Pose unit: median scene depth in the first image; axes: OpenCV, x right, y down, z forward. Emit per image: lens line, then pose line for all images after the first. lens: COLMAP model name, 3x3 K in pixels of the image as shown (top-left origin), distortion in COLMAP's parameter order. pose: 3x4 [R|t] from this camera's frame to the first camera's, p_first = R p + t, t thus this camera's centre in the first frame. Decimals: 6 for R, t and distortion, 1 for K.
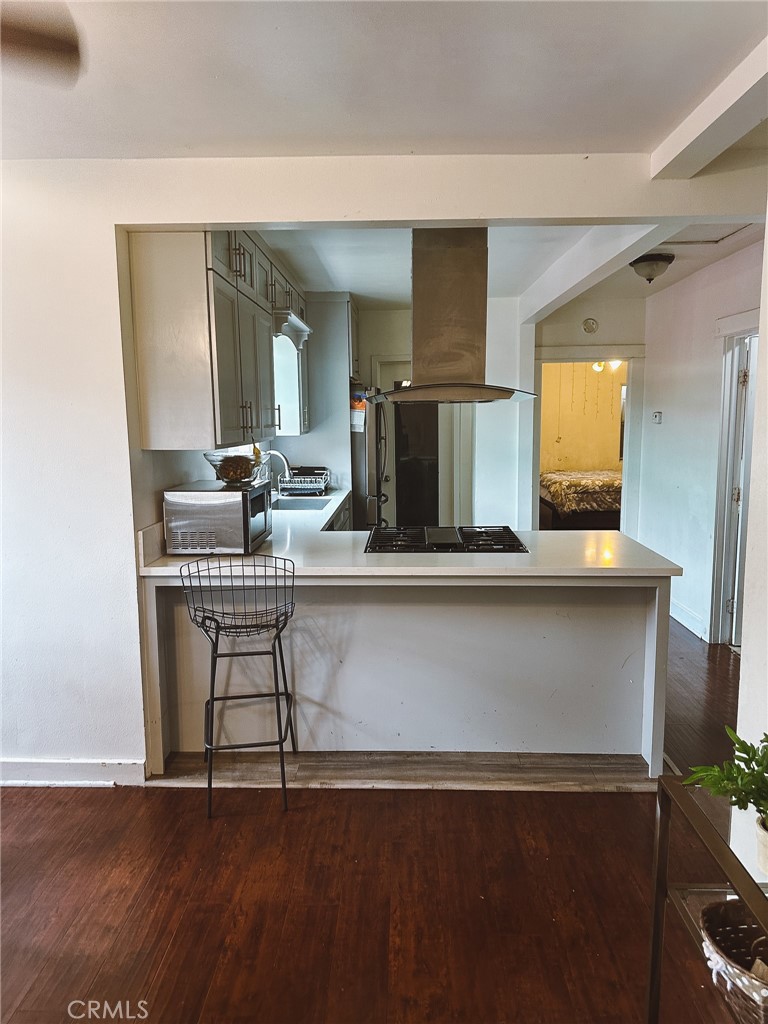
lens RADIAL K [[712.7, 0, 384.0], [0, 712.7, 512.0], [0, 0, 1]] dist [0.110162, -0.149884]
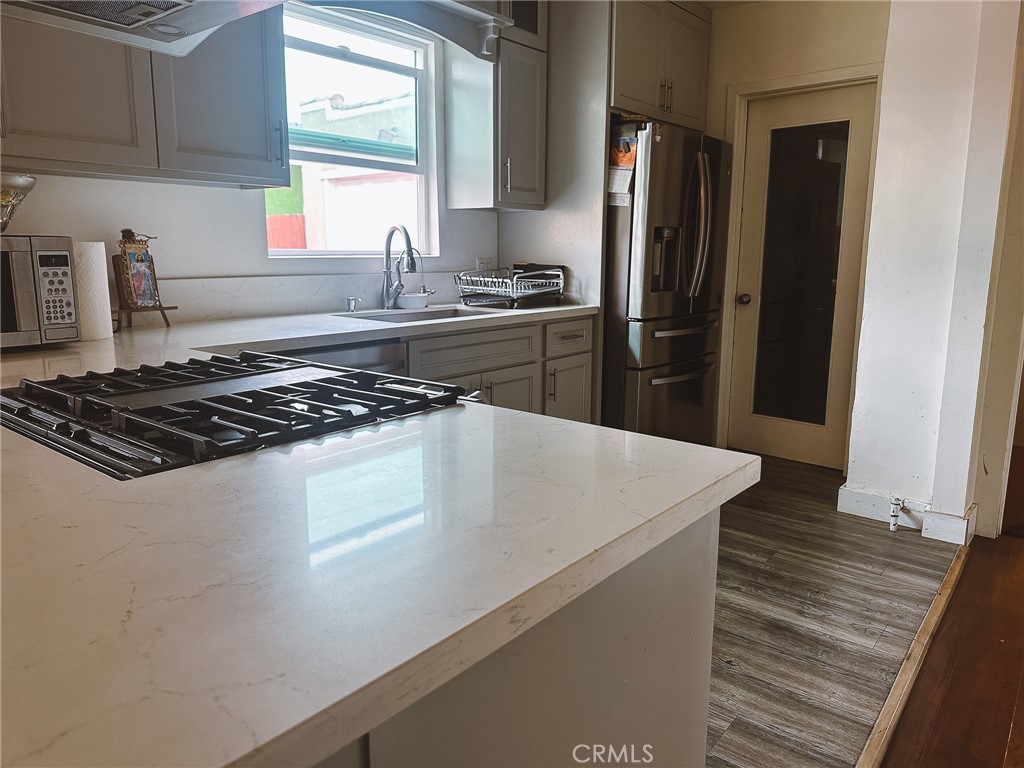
lens RADIAL K [[712.7, 0, 518.2], [0, 712.7, 383.9], [0, 0, 1]] dist [0.110162, -0.149884]
pose [[0.792374, 0.125861, -0.596911, 0.266535], [-0.097455, 0.992035, 0.079808, -0.007670], [0.602201, -0.005066, 0.798328, 0.487104]]
